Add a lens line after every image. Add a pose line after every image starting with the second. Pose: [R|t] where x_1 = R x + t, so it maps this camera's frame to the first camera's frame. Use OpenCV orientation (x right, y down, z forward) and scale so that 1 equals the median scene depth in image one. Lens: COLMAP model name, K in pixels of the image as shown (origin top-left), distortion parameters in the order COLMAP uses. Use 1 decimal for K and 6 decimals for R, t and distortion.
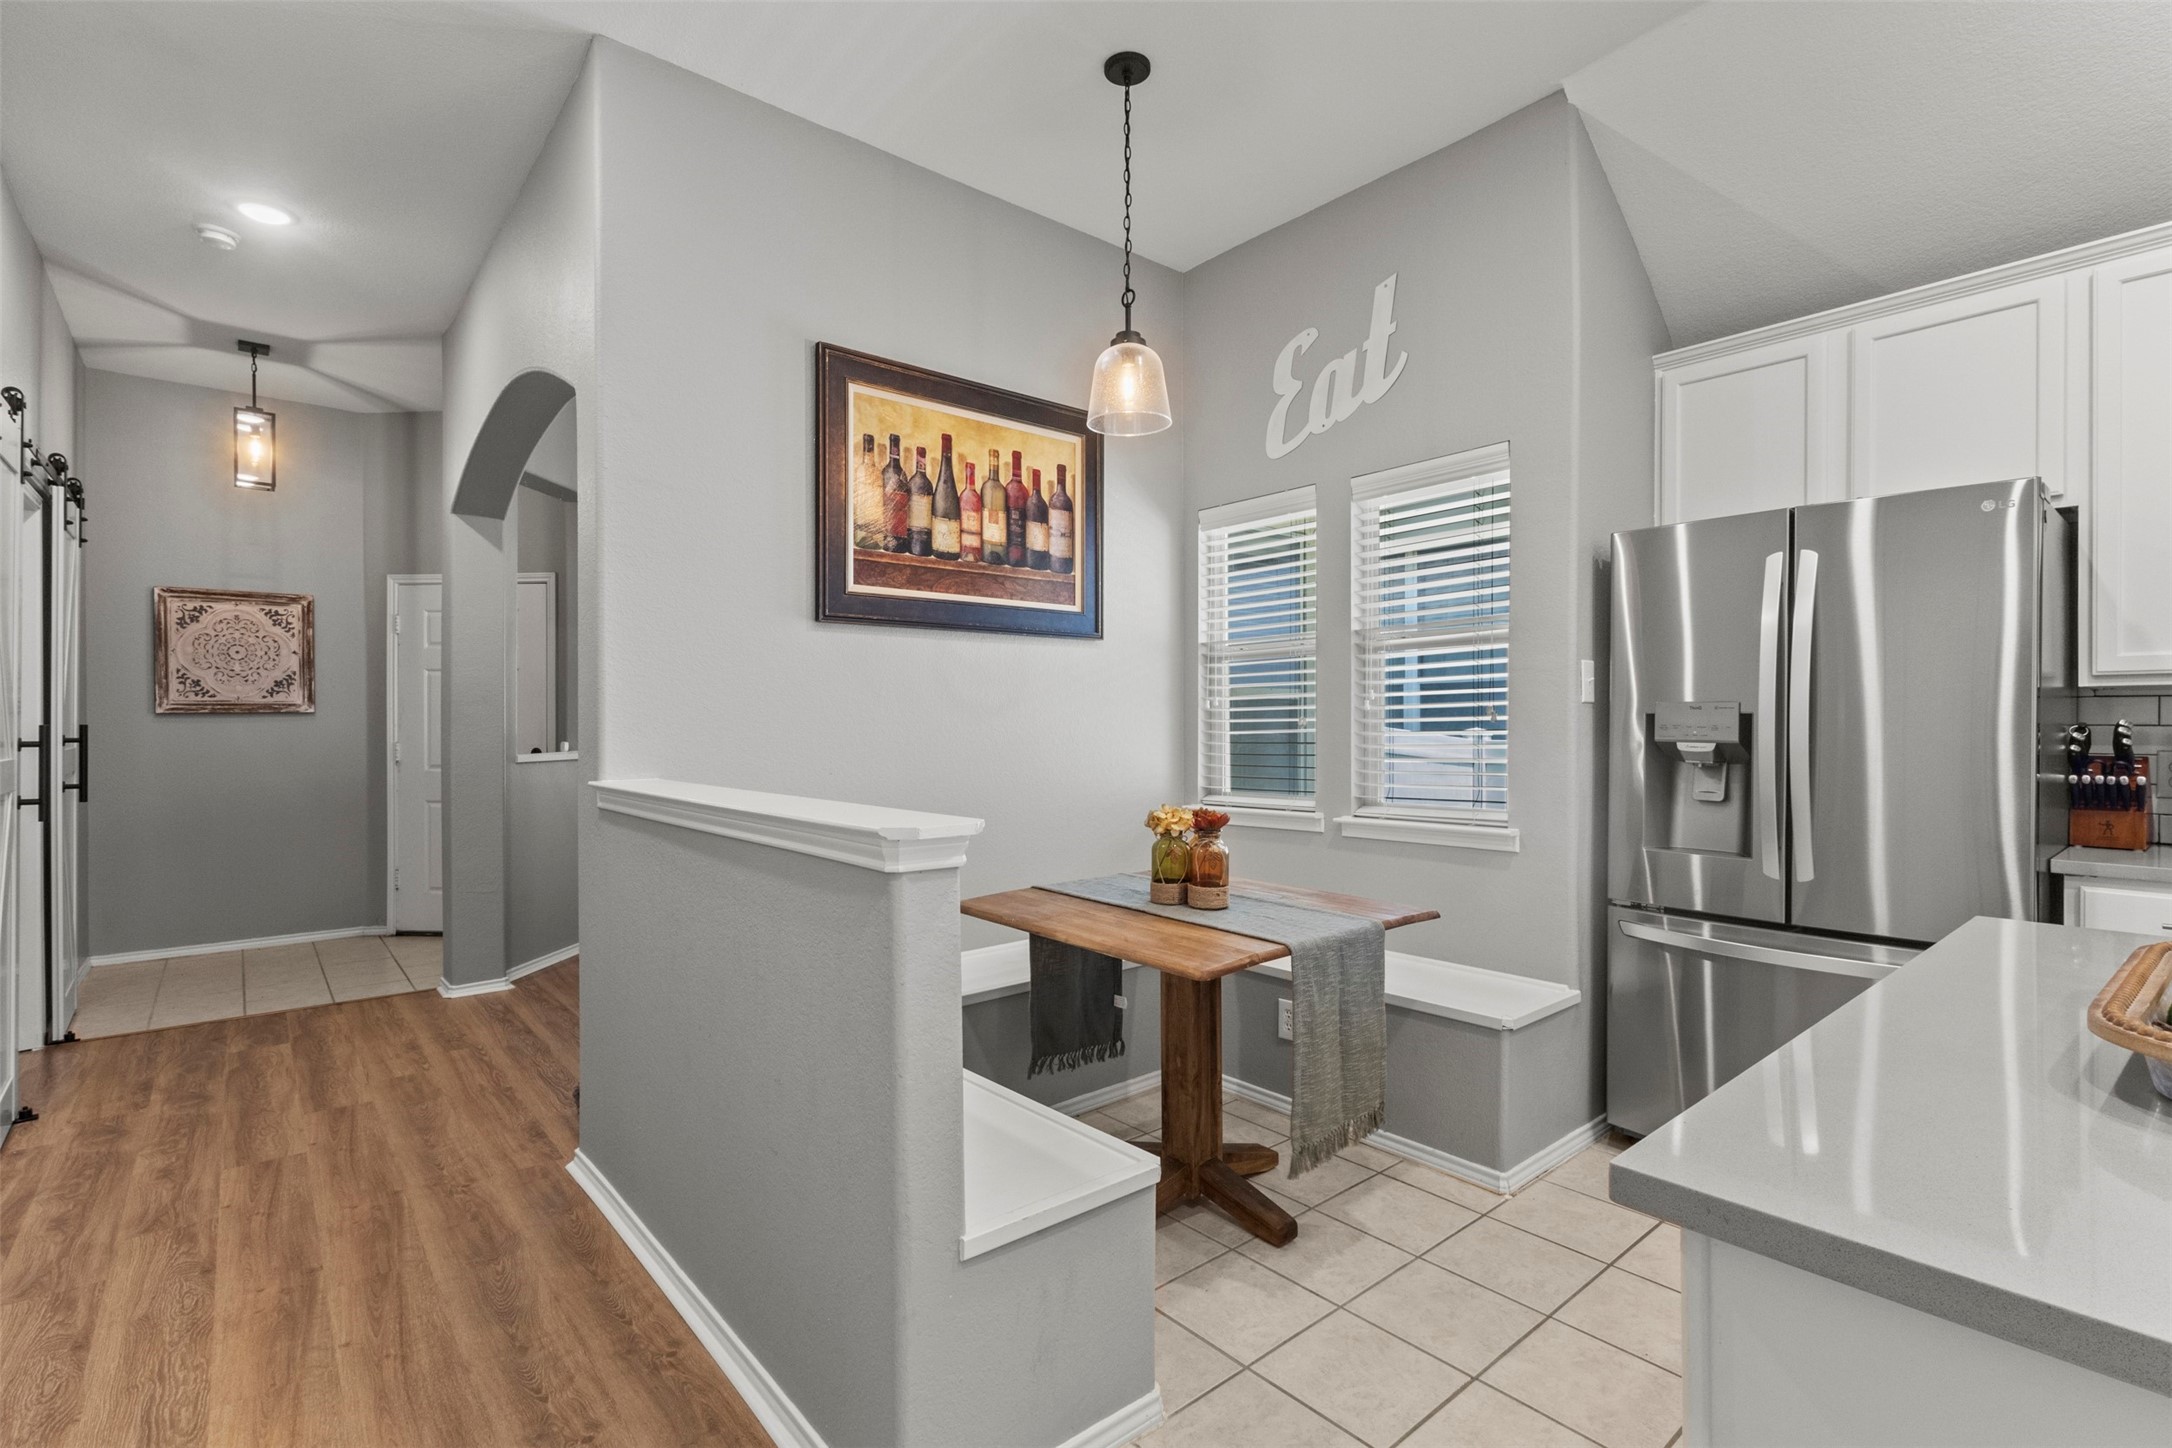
lens RADIAL K [[1009.9, 0, 1069.2], [0, 1009.9, 721.0], [0, 0, 1]] dist [0.008597, -0.001299]
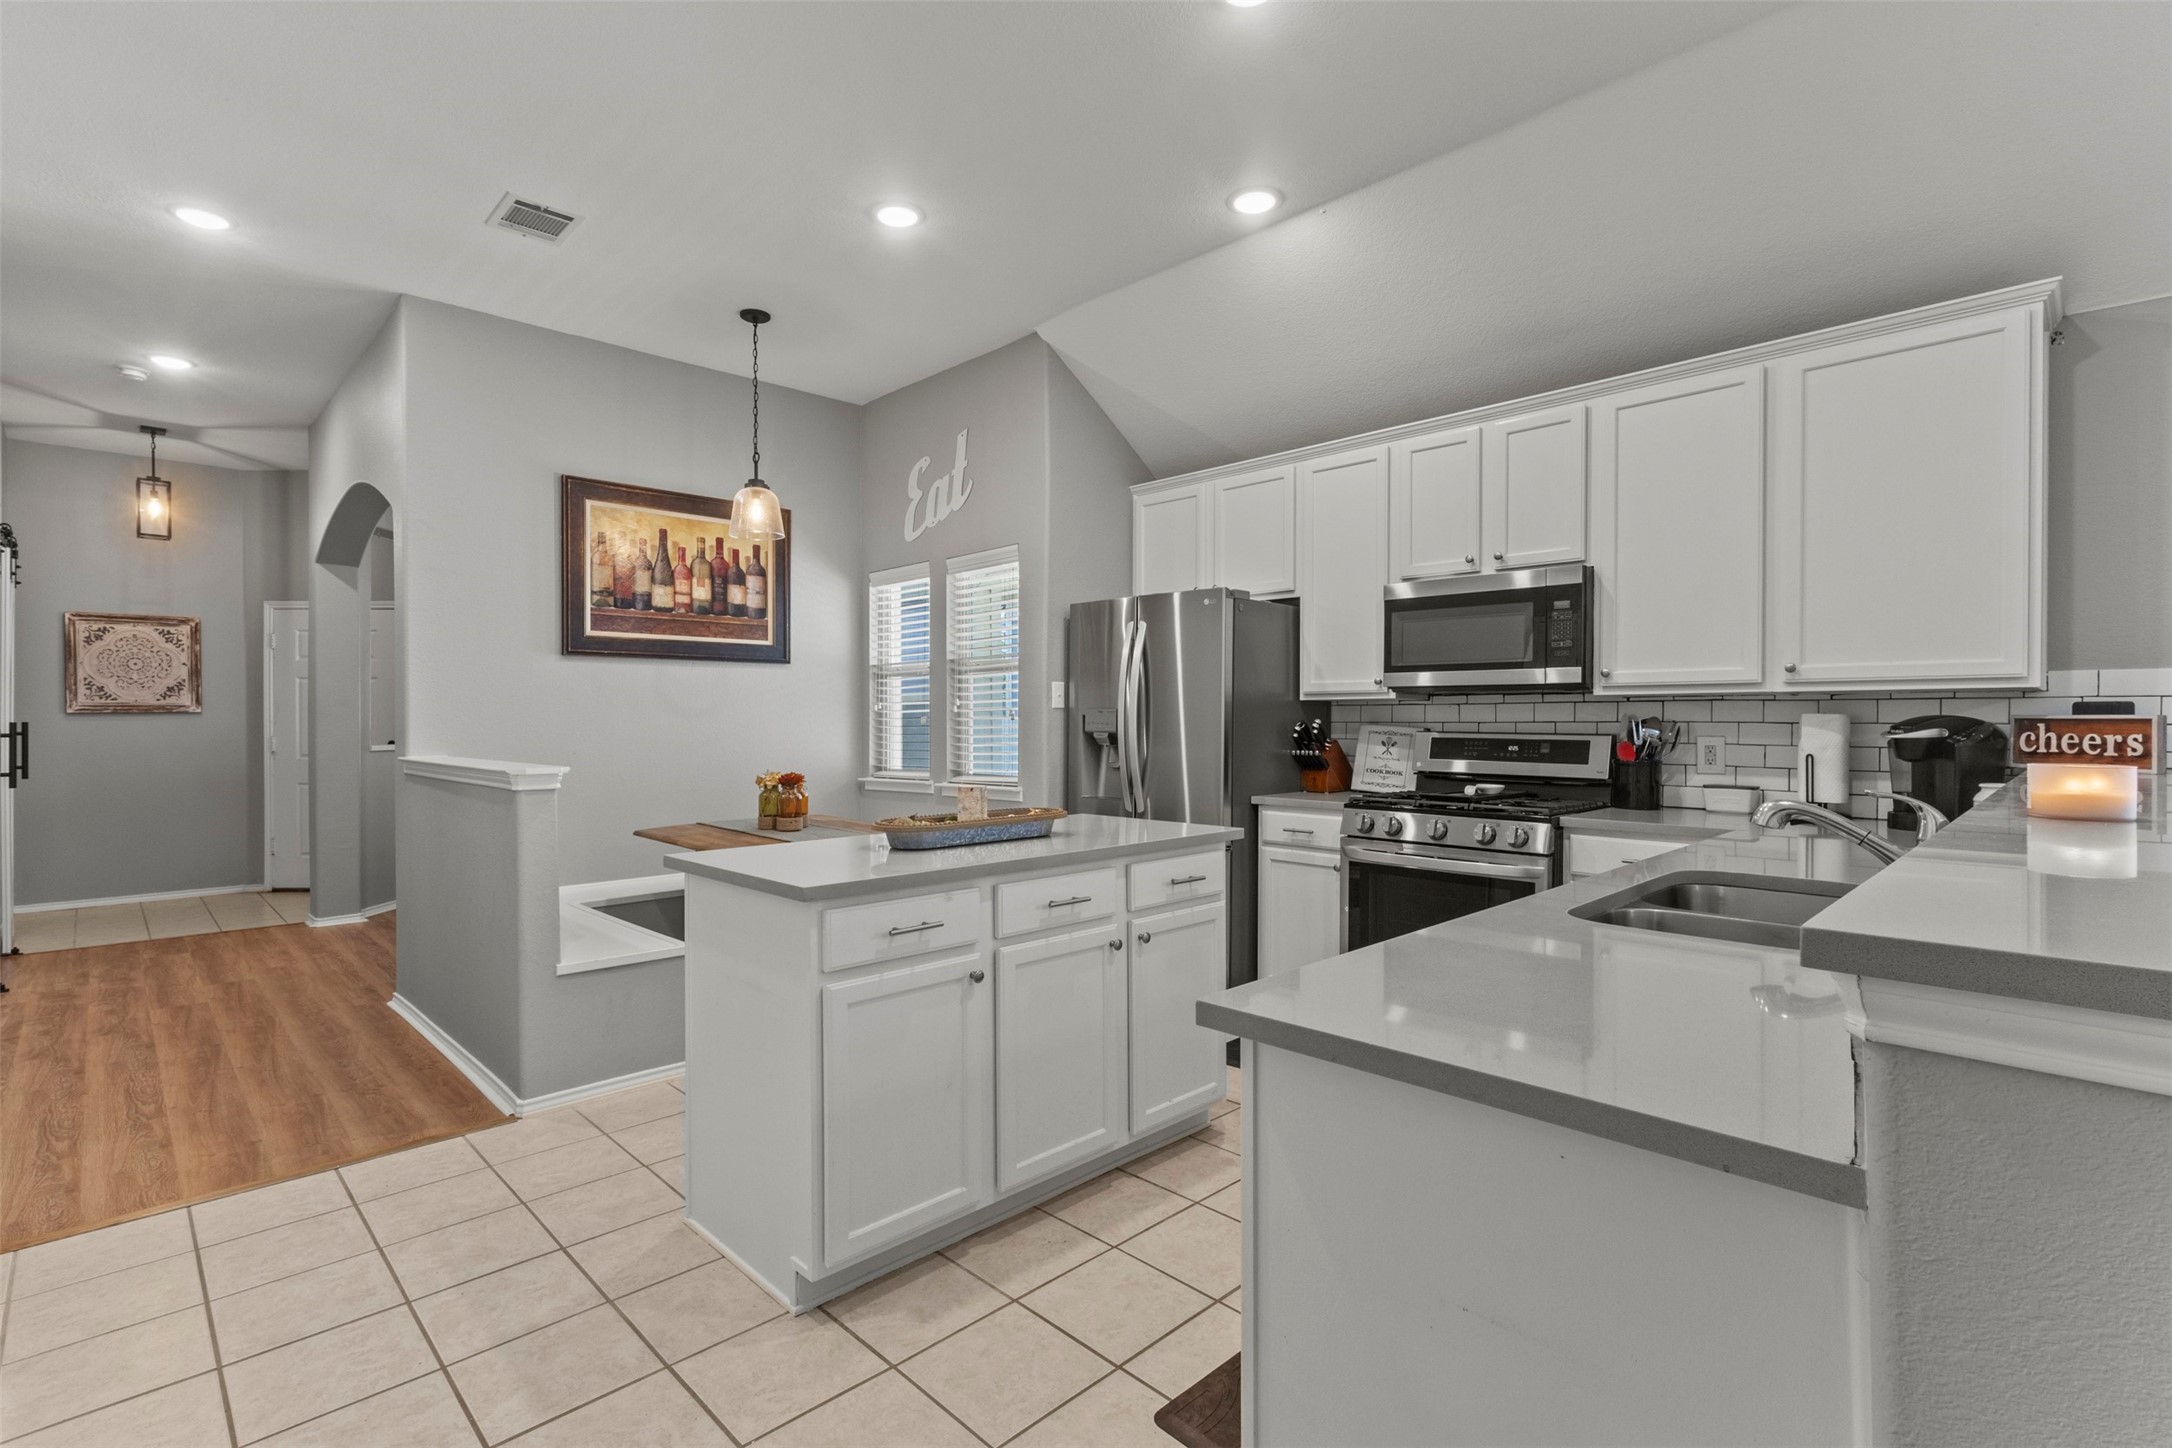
lens RADIAL K [[1009.9, 0, 1089.0], [0, 1009.9, 720.2], [0, 0, 1]] dist [0.008597, -0.001299]
pose [[0.995992, -0.000238, 0.089446, 0.356477], [0.000059, 0.999998, 0.001998, -0.001955], [-0.089446, -0.001984, 0.995990, -0.528286]]
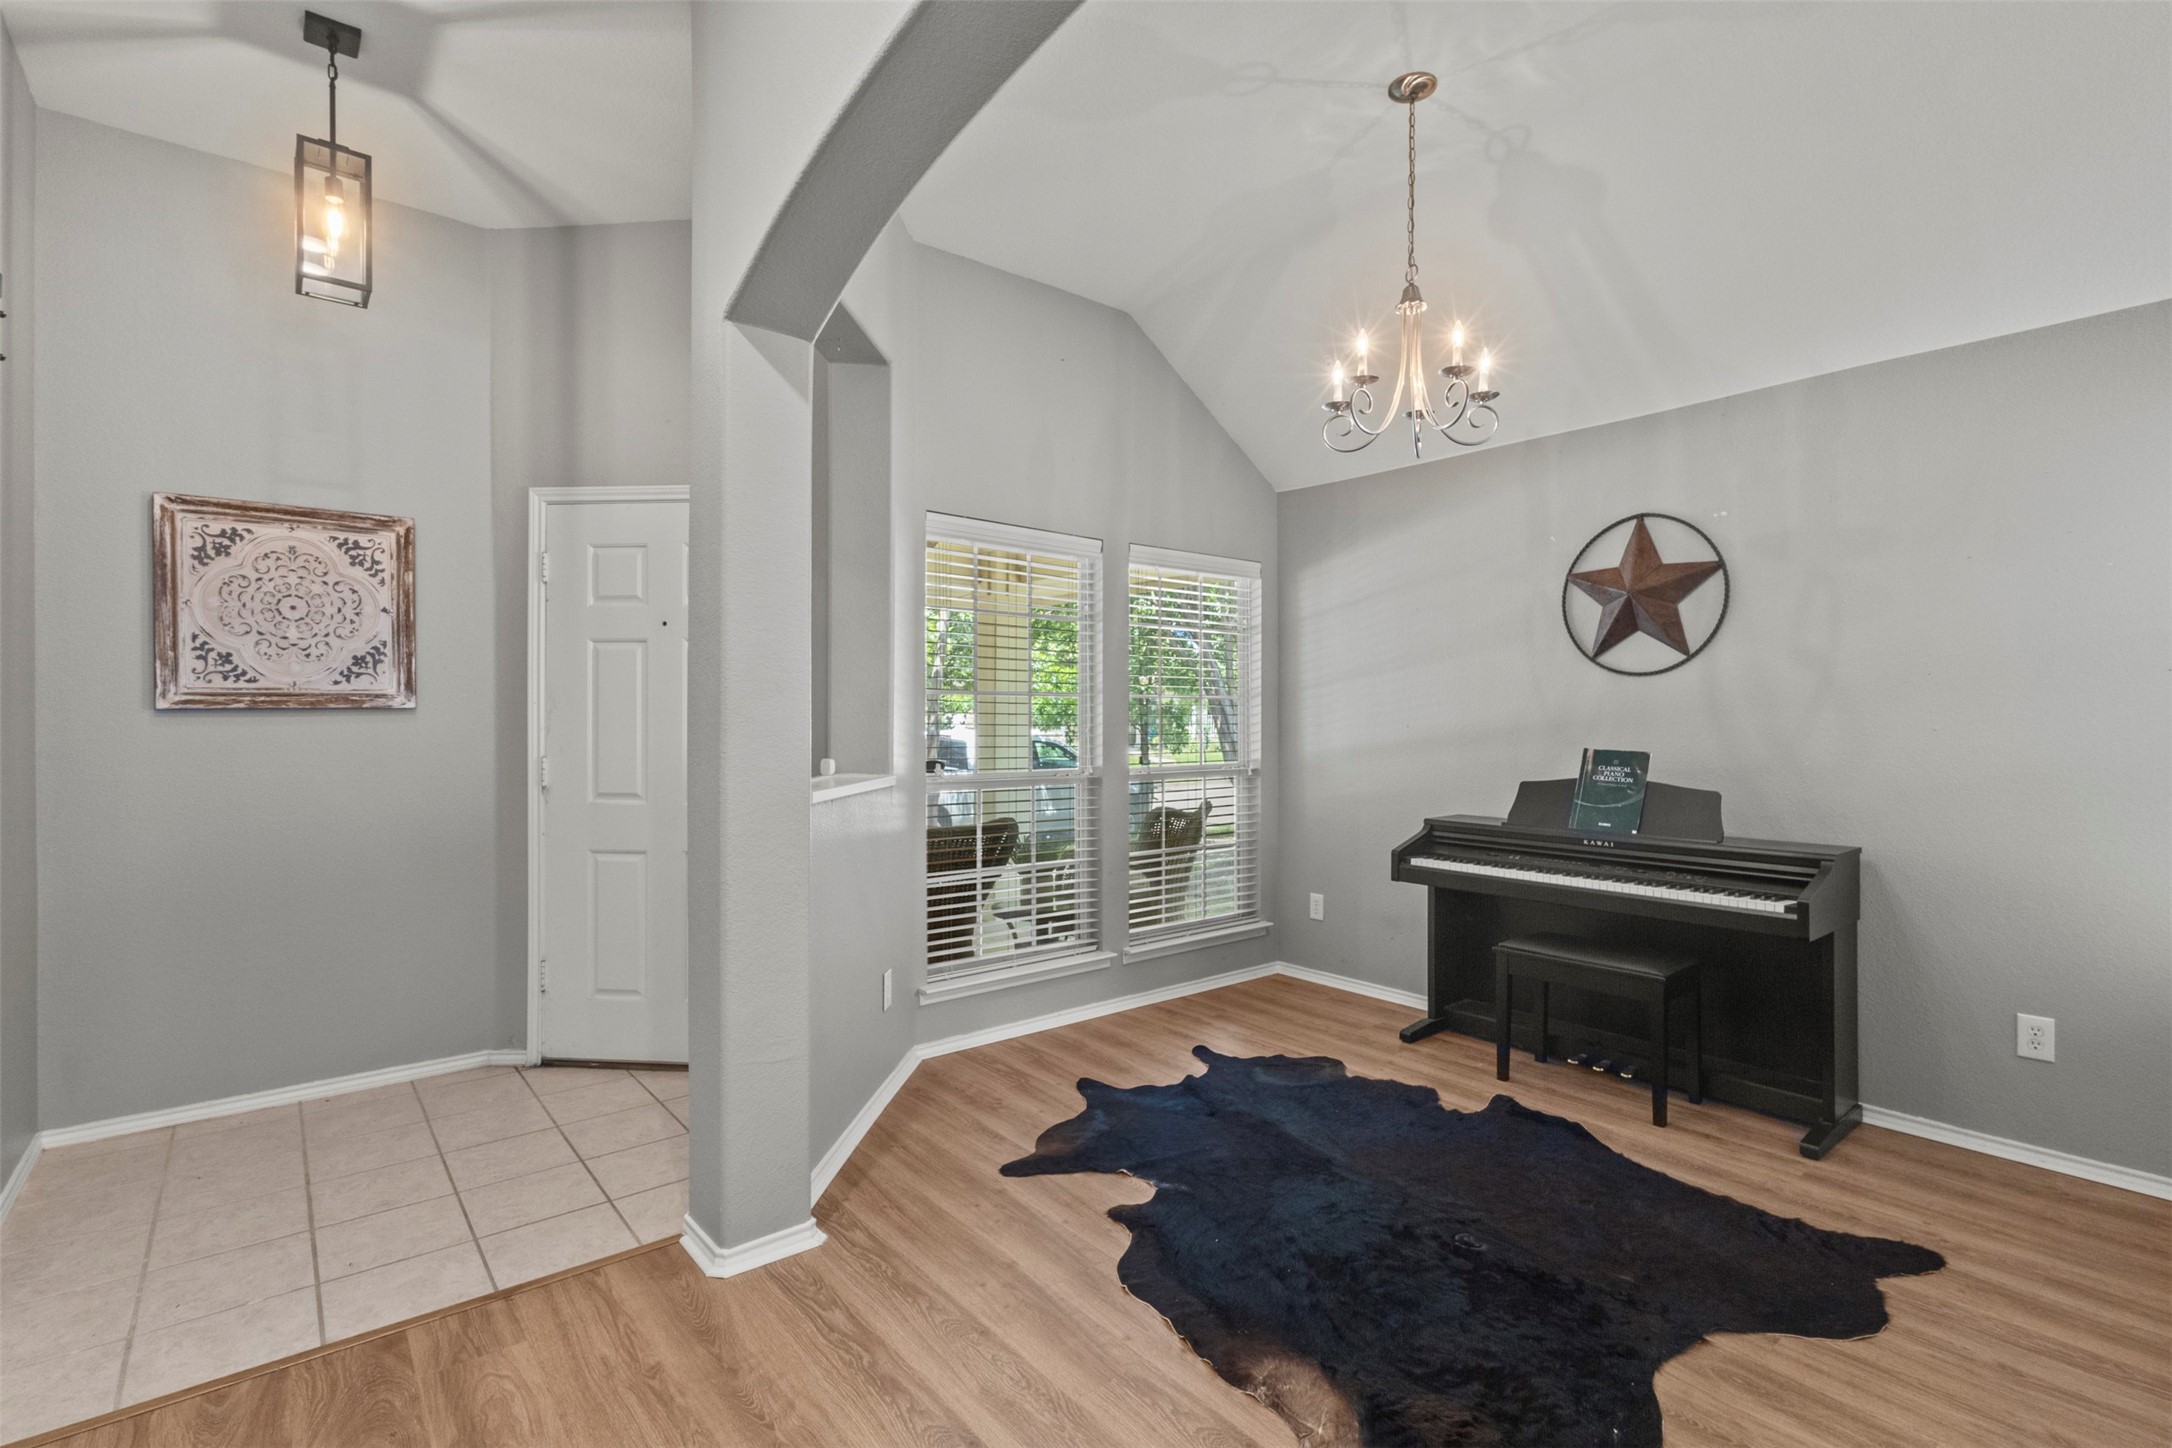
lens RADIAL K [[1009.9, 0, 1085.1], [0, 1009.9, 713.0], [0, 0, 1]] dist [0.008597, -0.001299]
pose [[0.999974, 0.002887, -0.006605, -0.532834], [-0.002889, 0.999996, -0.000202, -0.010329], [0.006604, 0.000221, 0.999978, 0.619023]]
